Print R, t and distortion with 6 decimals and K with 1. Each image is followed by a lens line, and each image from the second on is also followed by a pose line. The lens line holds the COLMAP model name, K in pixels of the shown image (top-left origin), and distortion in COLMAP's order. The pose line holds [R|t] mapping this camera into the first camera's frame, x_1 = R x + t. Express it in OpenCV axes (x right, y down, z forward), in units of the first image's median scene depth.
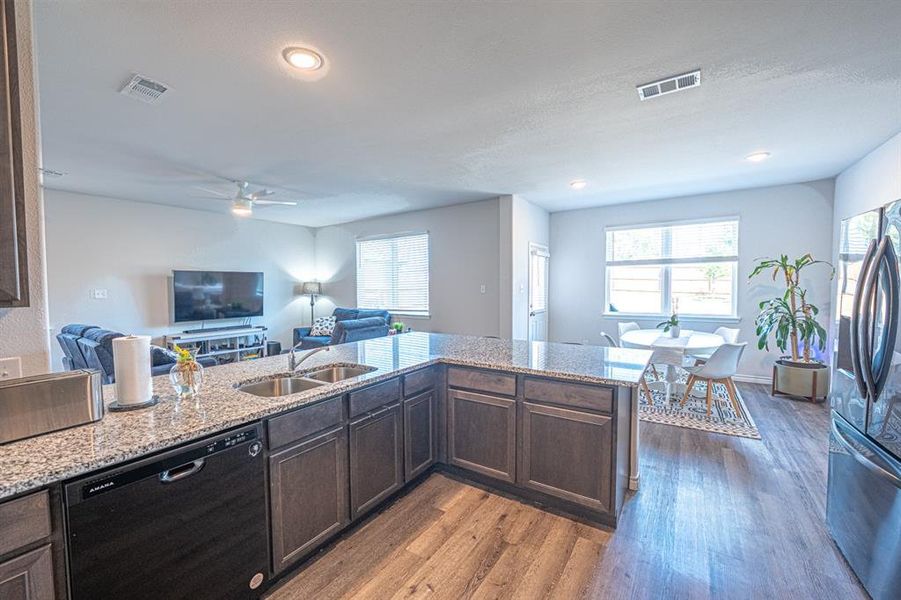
lens RADIAL K [[359.3, 0, 445.4], [0, 359.3, 302.1], [0, 0, 1]] dist [-0.021953, 0.000282]
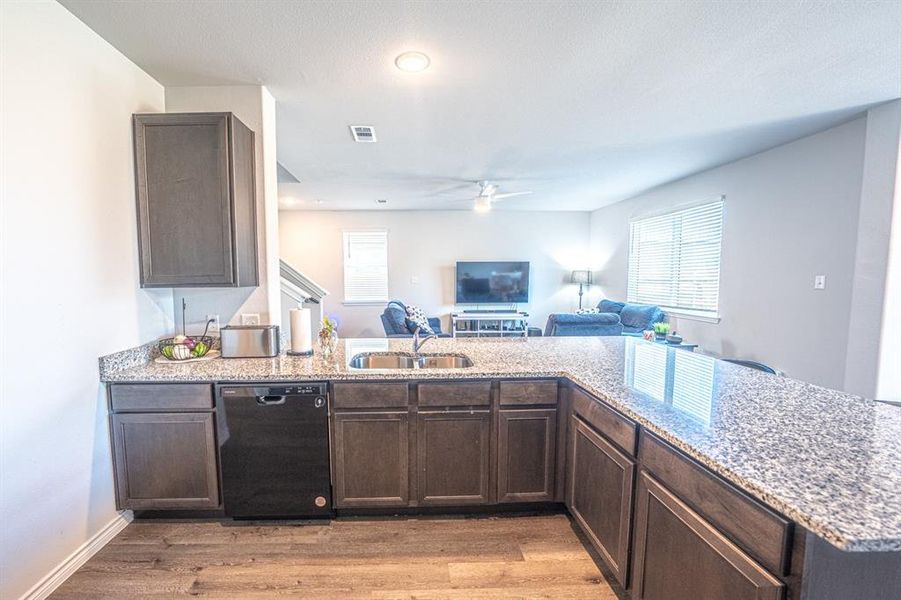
lens RADIAL K [[359.2, 0, 419.4], [0, 359.2, 303.6], [0, 0, 1]] dist [-0.026192, -0.000018]
pose [[0.585721, 0.069338, -0.807541, 0.233013], [-0.037976, 0.997588, 0.058112, -0.012006], [0.809622, -0.003370, 0.586942, 0.174311]]
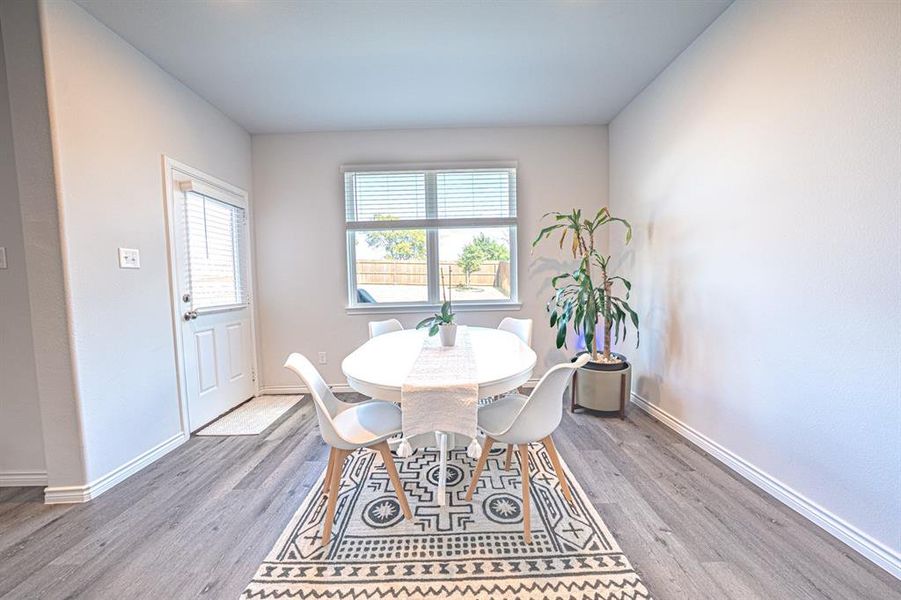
lens RADIAL K [[338.6, 0, 450.3], [0, 338.6, 299.4], [0, 0, 1]] dist [-0.001390, -0.000133]
pose [[0.828052, -0.043593, 0.558954, 0.400590], [0.041222, 0.999008, 0.016845, 0.025028], [-0.559134, 0.009092, 0.829027, 0.630852]]
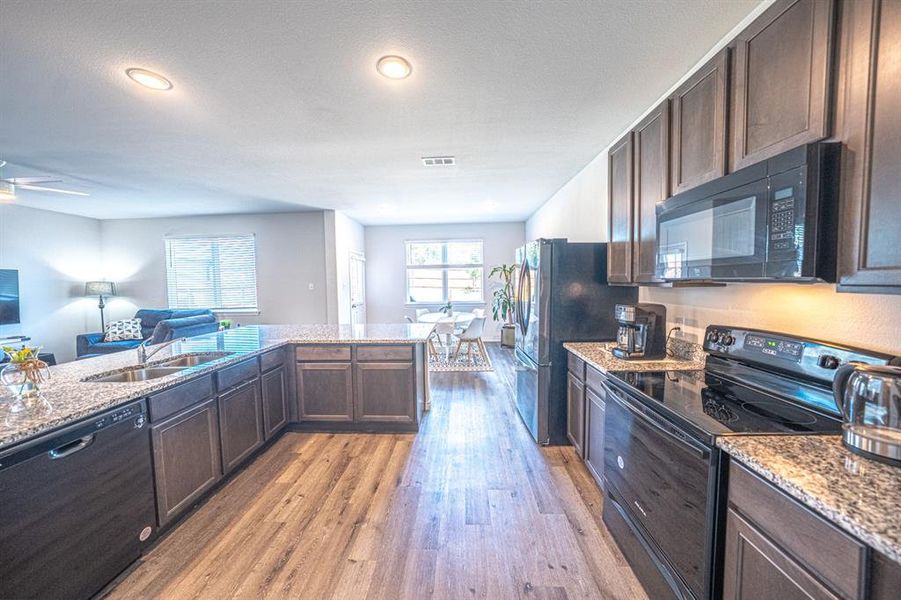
lens RADIAL K [[308.4, 0, 450.5], [0, 308.4, 299.8], [0, 0, 1]] dist [-0.028467, 0.005278]
pose [[0.846713, -0.034746, 0.530914, -0.057597], [0.031537, 0.999388, 0.015110, 0.007784], [-0.531114, 0.003950, 0.847291, -0.131874]]
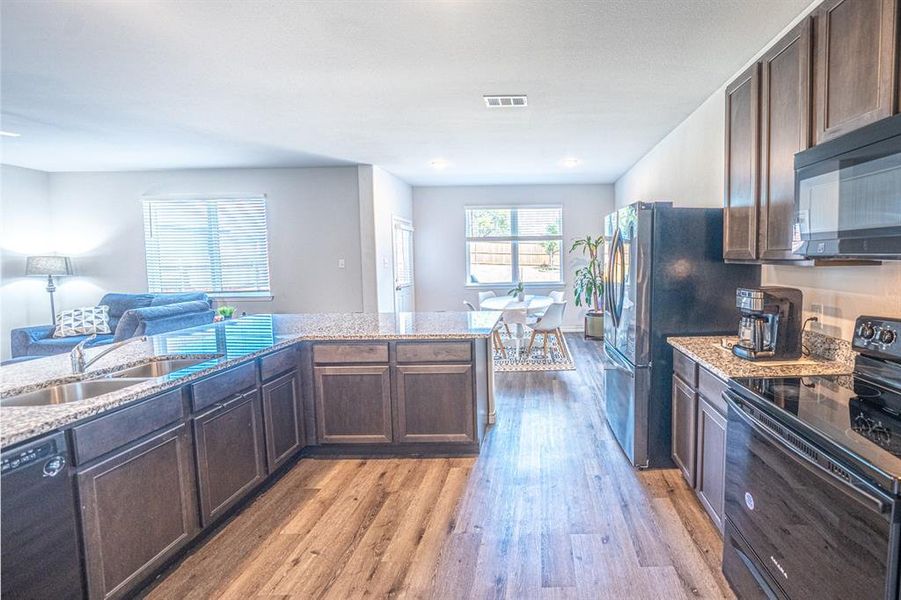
lens RADIAL K [[374.0, 0, 543.2], [0, 374.0, 282.7], [0, 0, 1]] dist [-0.031659, 0.007067]
pose [[0.815666, -0.039817, 0.577151, -0.031148], [0.030741, 0.999202, 0.025490, 0.005515], [-0.577706, -0.003049, 0.816239, -0.092790]]
